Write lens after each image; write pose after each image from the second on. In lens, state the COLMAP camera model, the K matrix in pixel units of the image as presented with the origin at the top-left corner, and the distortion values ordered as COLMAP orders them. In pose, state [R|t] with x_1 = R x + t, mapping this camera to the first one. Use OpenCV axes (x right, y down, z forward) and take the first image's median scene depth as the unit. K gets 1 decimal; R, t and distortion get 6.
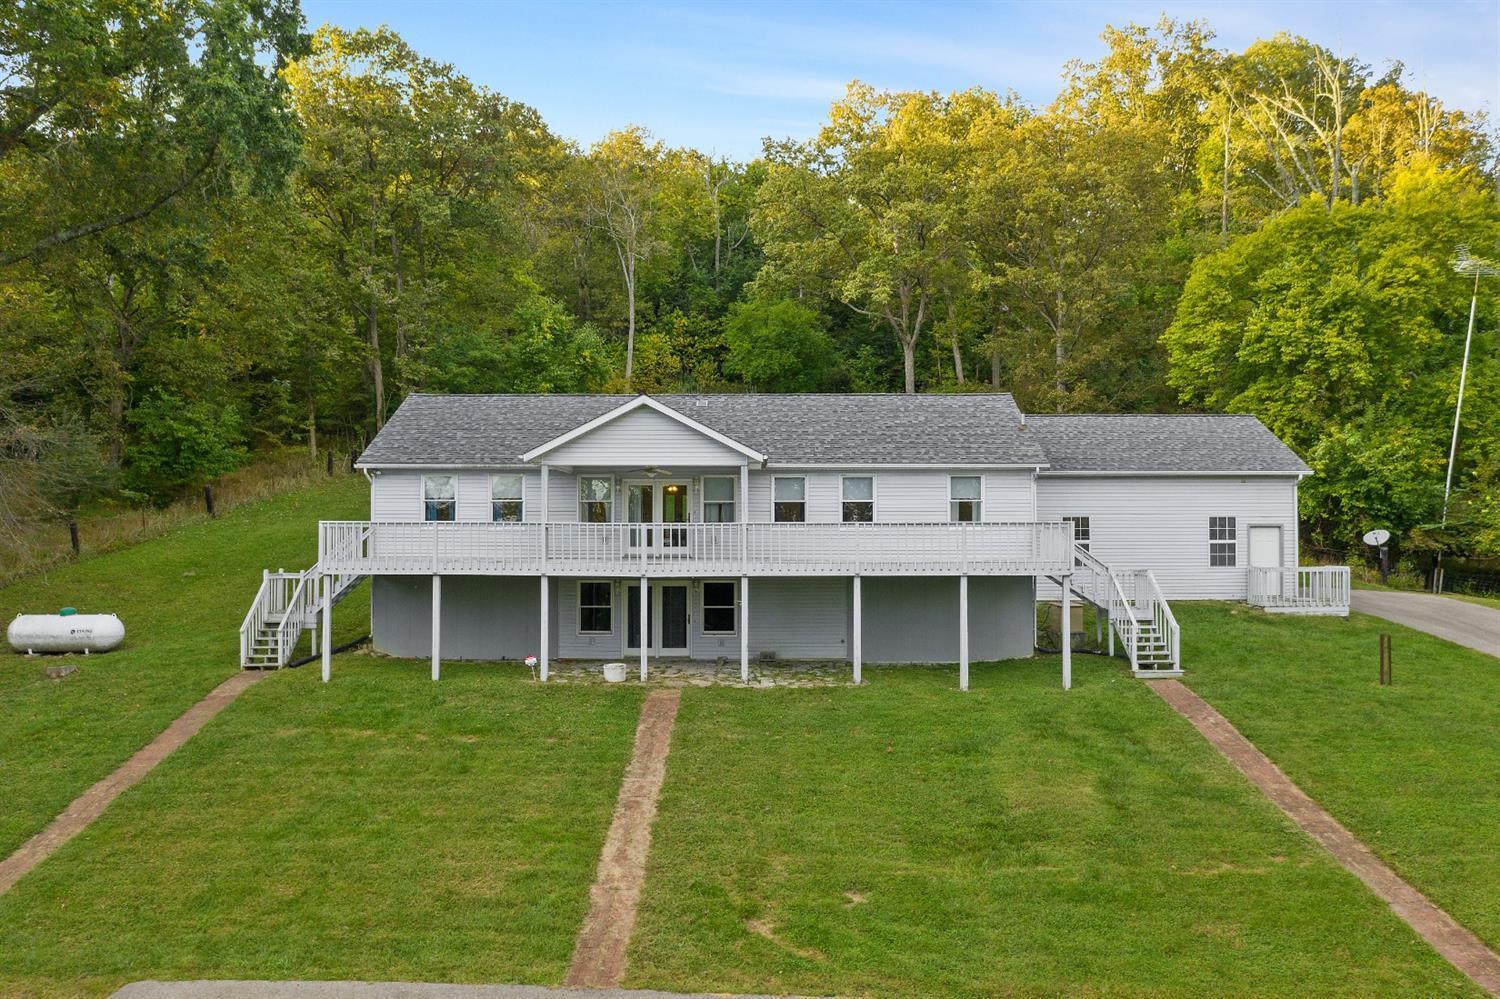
lens RADIAL K [[1256.9, 0, 750.0], [0, 1256.9, 499.5], [0, 0, 1]] dist [-0.007251, -0.003100]
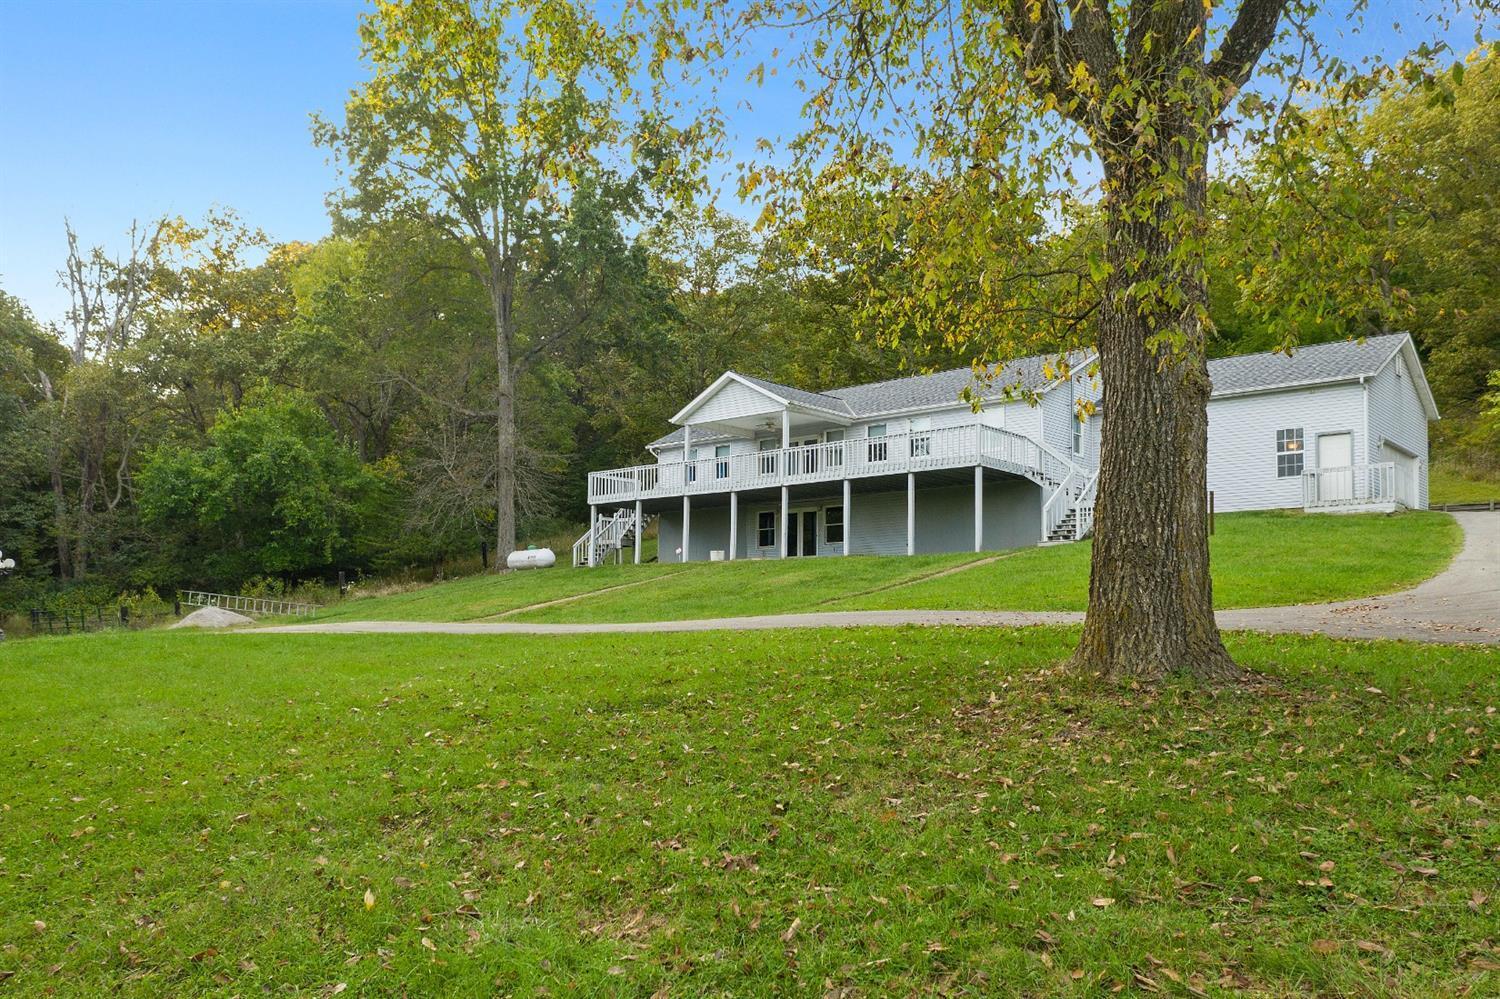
lens RADIAL K [[1237.7, 0, 751.0], [0, 1237.7, 572.4], [0, 0, 1]] dist [-0.006432, 0.002128]
pose [[0.747011, -0.029336, -0.664164, 0.798833], [0.005399, 0.999261, -0.038065, 0.187749], [0.664790, 0.024849, 0.746617, -0.065988]]
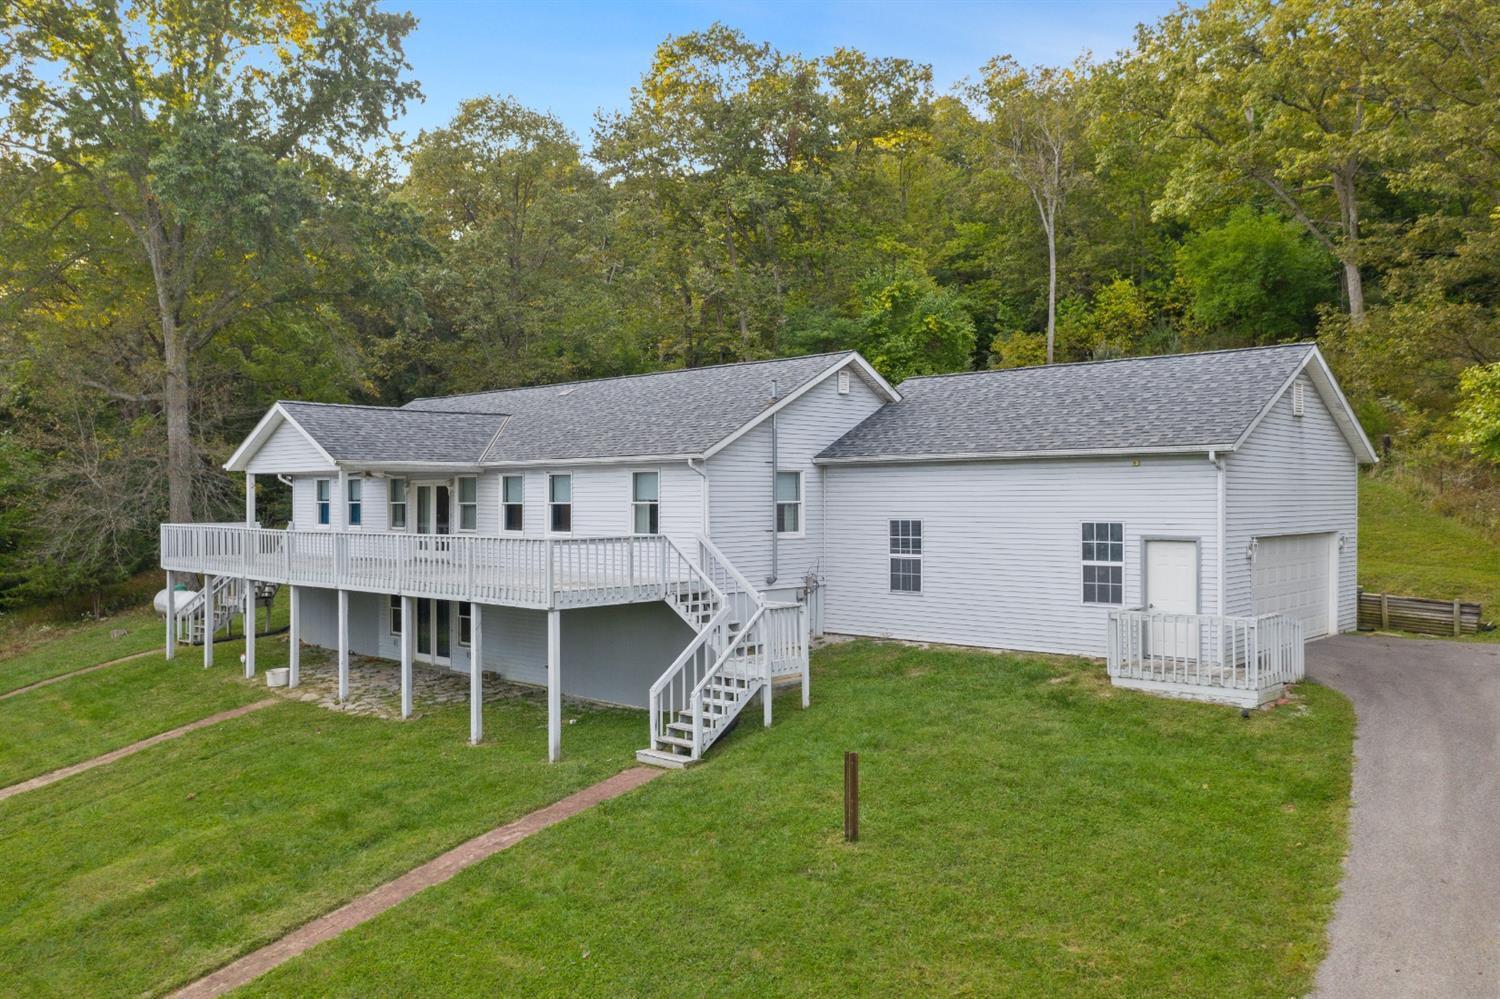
lens RADIAL K [[1201.7, 0, 750.0], [0, 1201.7, 499.5], [0, 0, 1]] dist [-0.006734, -0.003852]
pose [[0.726706, -0.001463, -0.686947, 0.727418], [0.022696, 0.999503, 0.021882, -0.016242], [0.686573, -0.031493, 0.726378, 0.503723]]
